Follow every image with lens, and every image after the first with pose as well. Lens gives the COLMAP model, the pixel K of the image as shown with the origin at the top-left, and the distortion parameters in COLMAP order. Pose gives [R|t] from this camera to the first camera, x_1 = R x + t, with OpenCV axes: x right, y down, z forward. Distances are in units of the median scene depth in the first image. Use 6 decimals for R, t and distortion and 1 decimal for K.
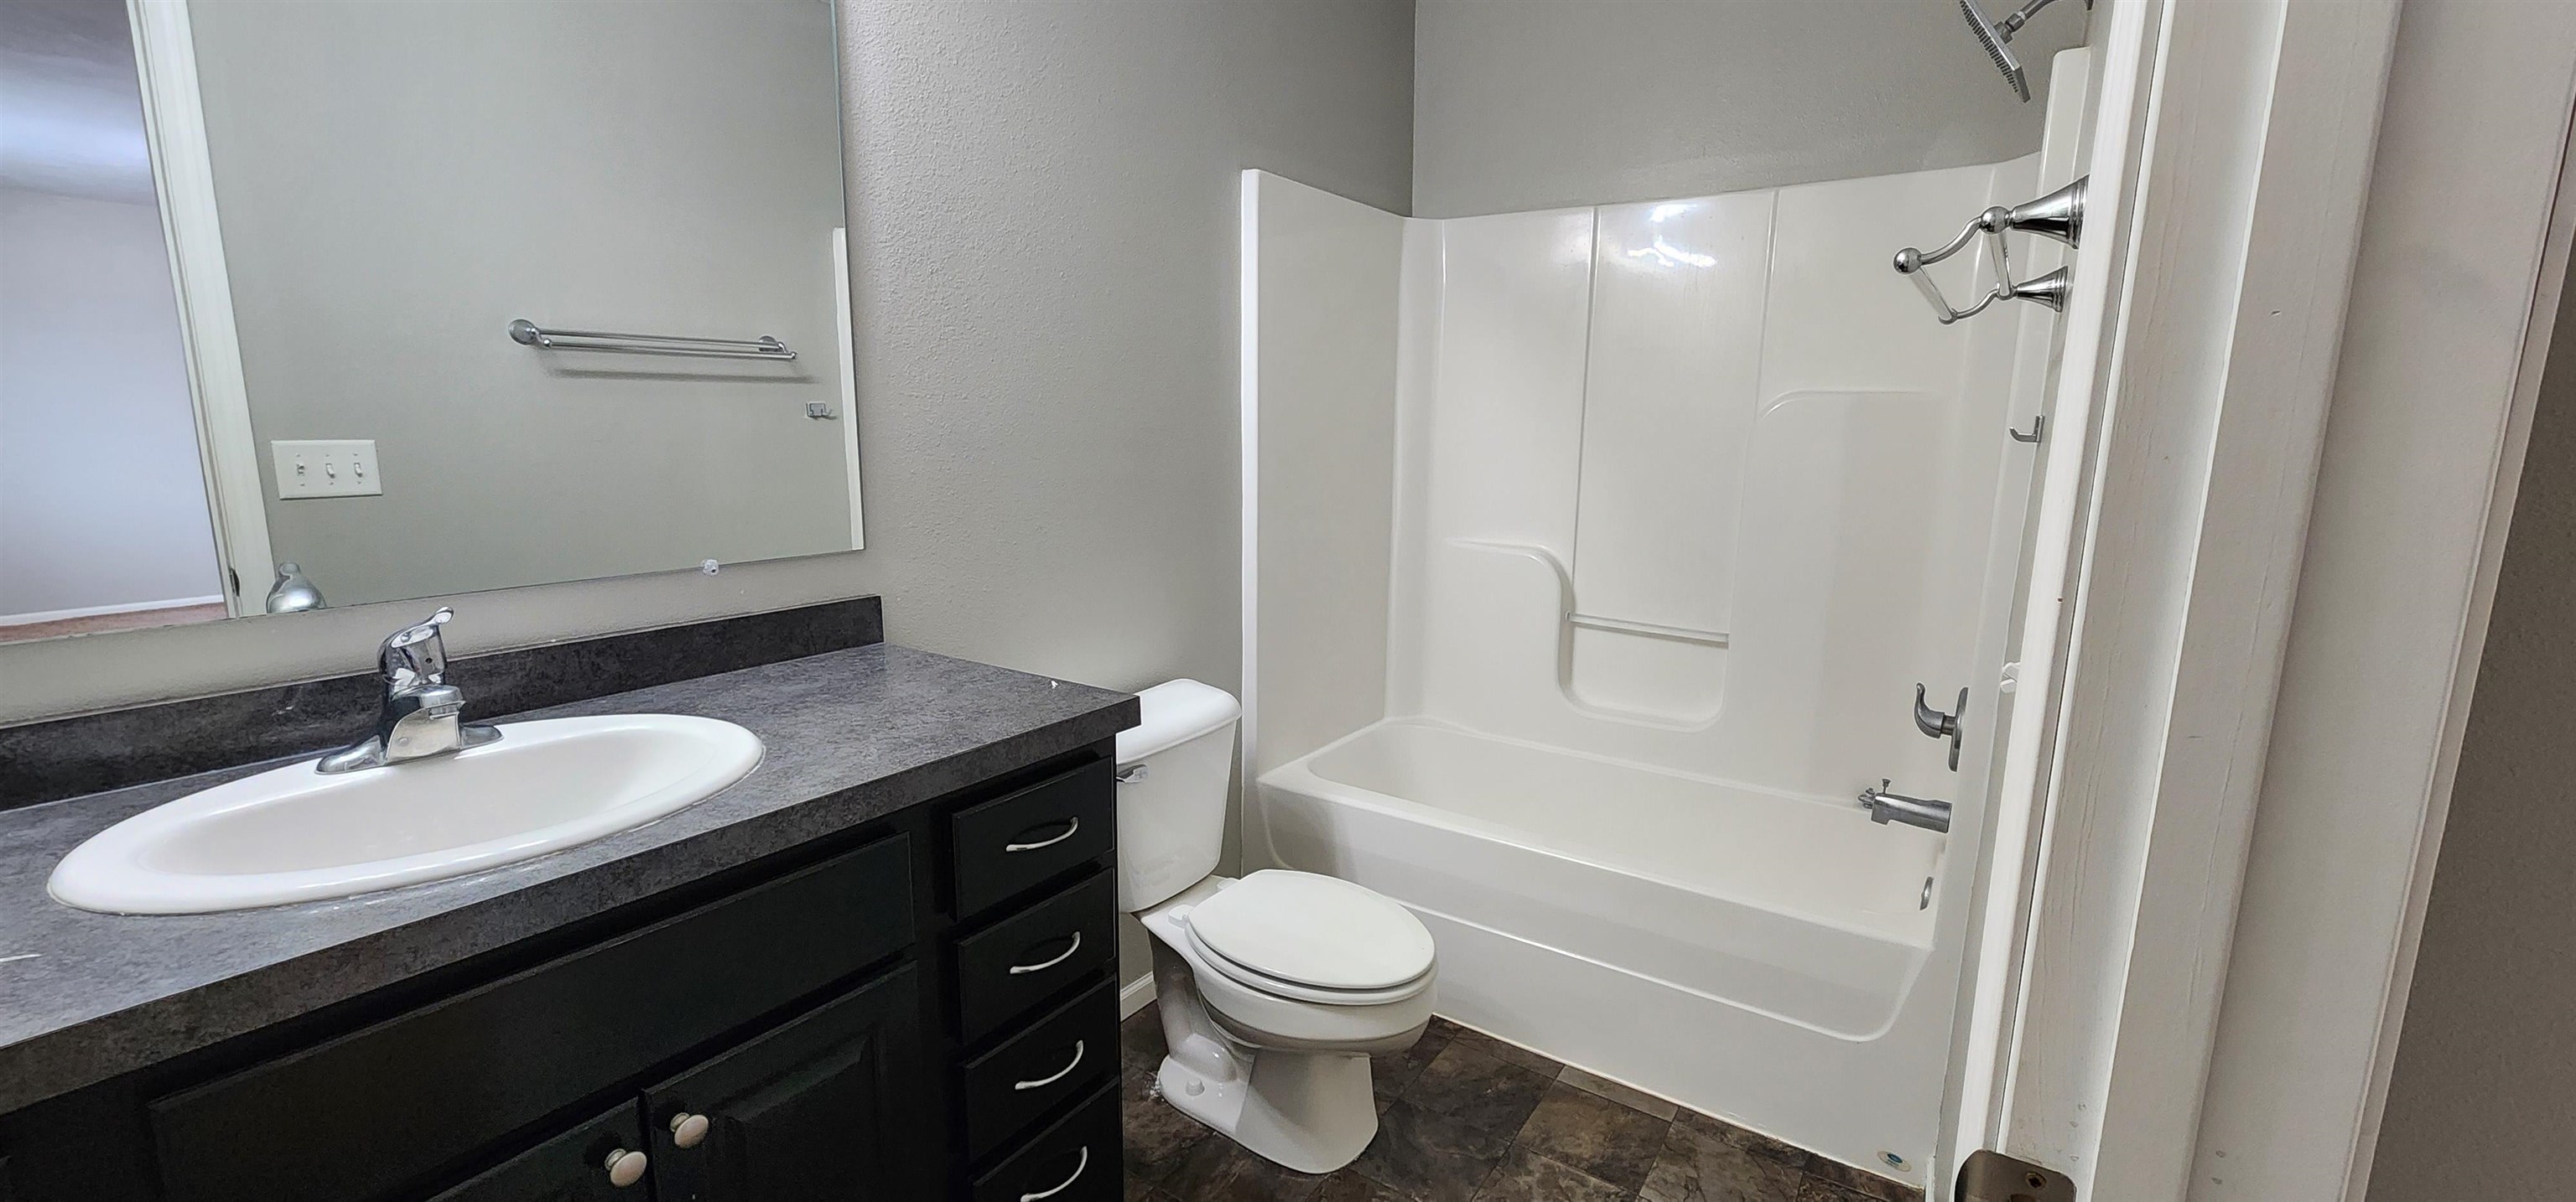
lens RADIAL K [[1049.0, 0, 1288.0], [0, 1049.0, 601.0], [0, 0, 1]] dist [0.002699, 0.000259]
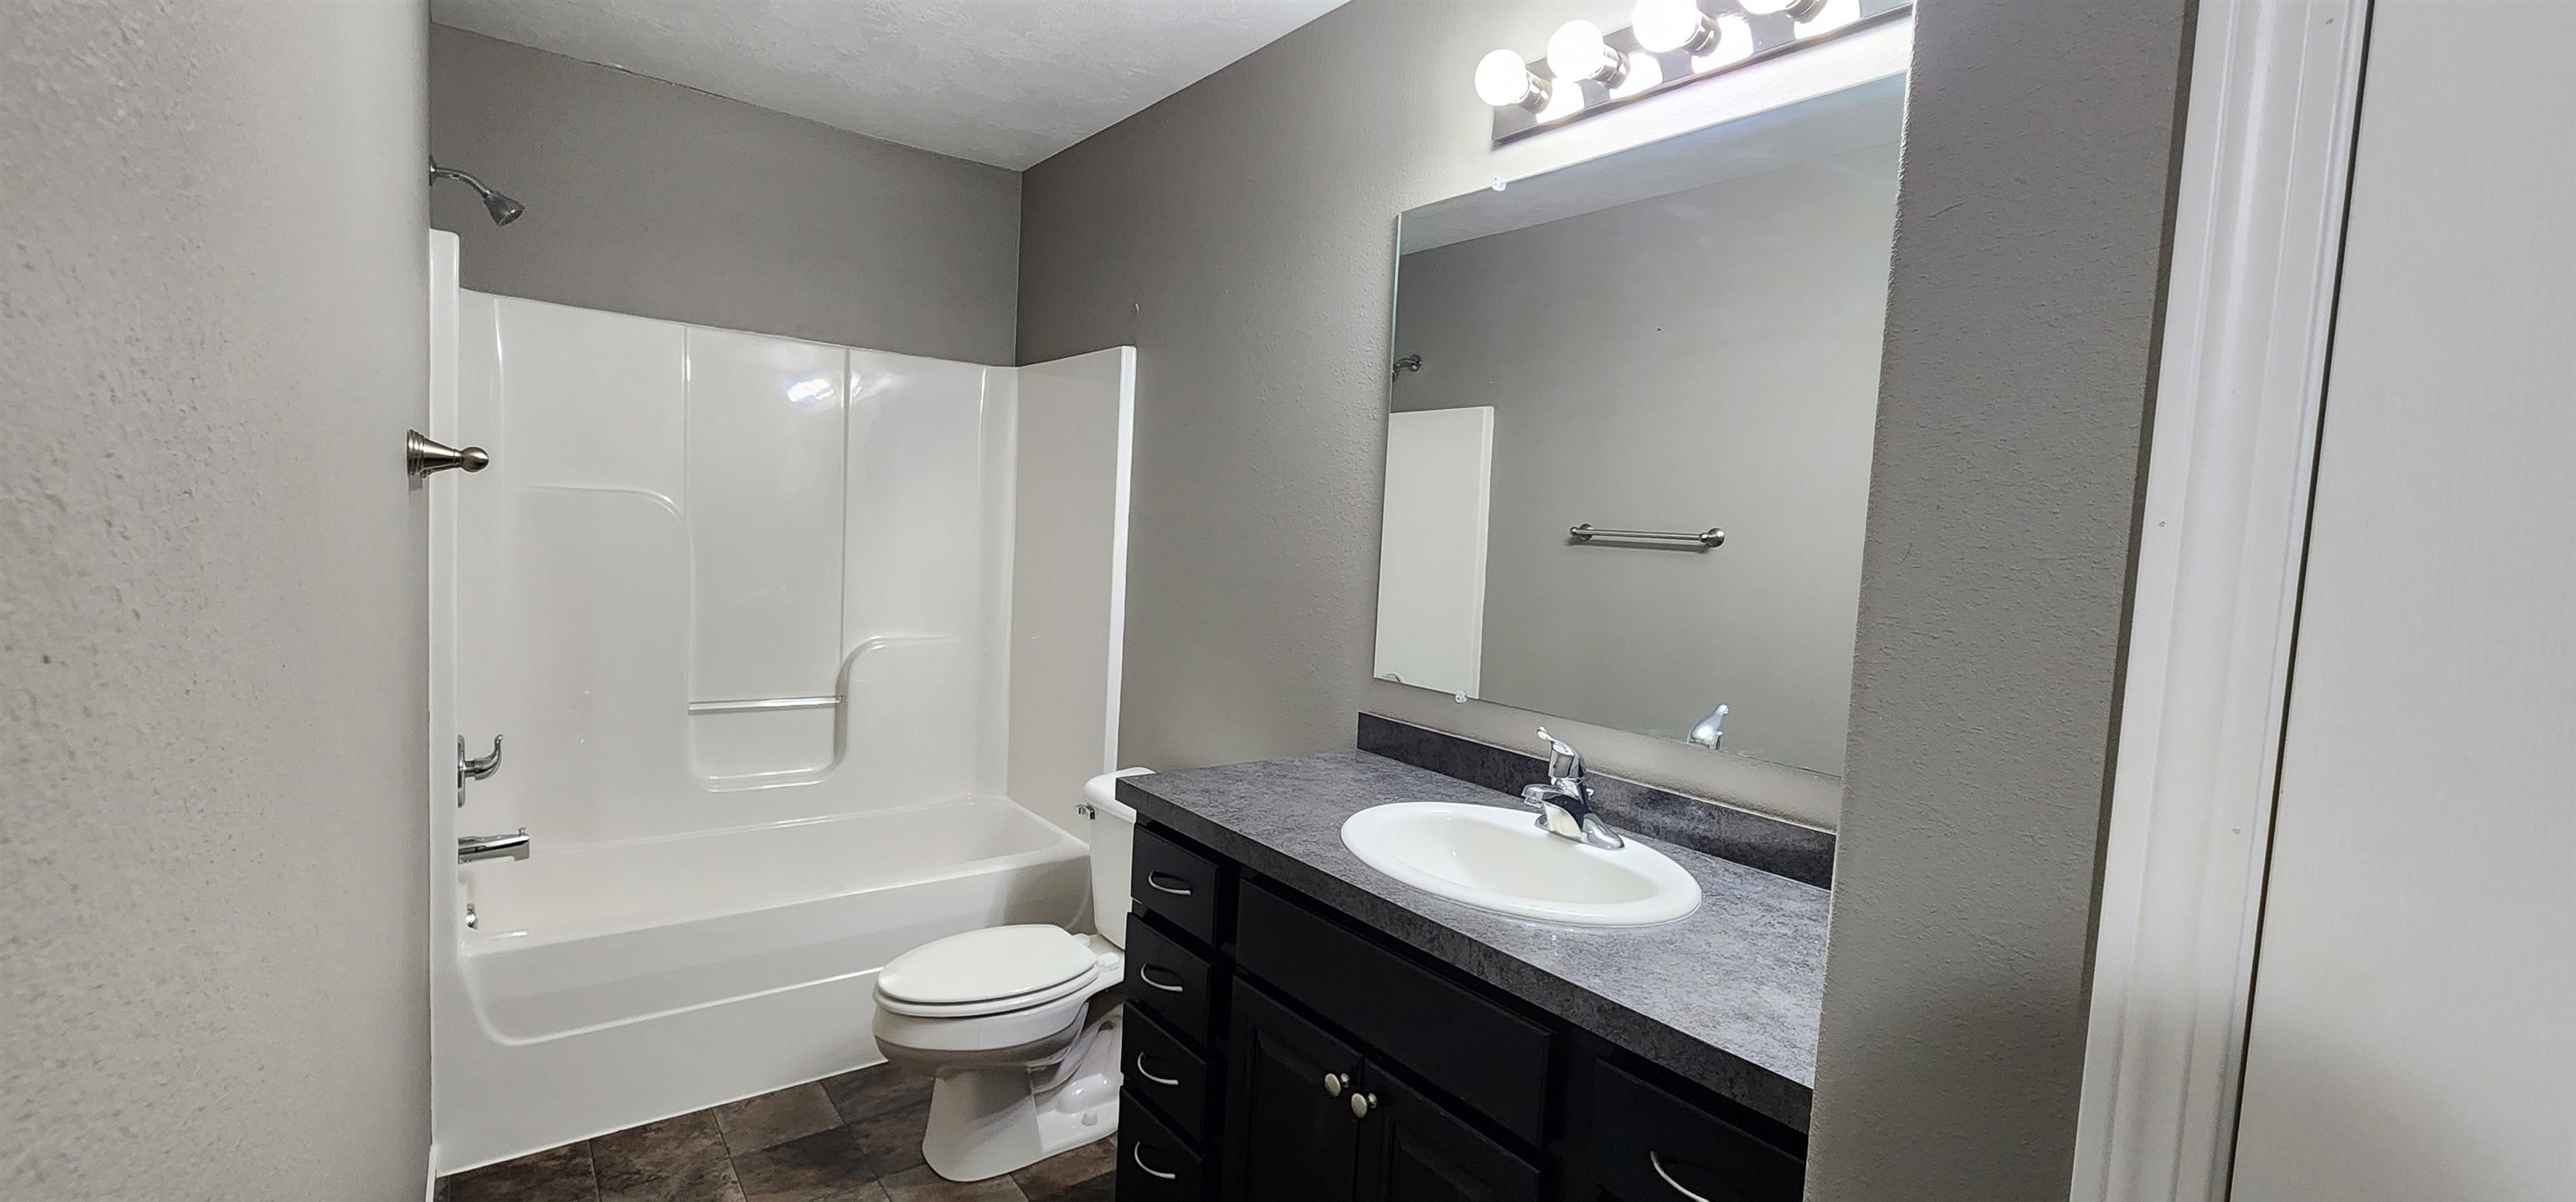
lens RADIAL K [[1056.0, 0, 1311.4], [0, 1056.0, 598.6], [0, 0, 1]] dist [0.000460, 0.000084]
pose [[-0.282004, 0.038034, -0.958659, 0.780422], [-0.226275, 0.968390, 0.104982, -0.285920], [0.932348, 0.246526, -0.264484, 1.131953]]
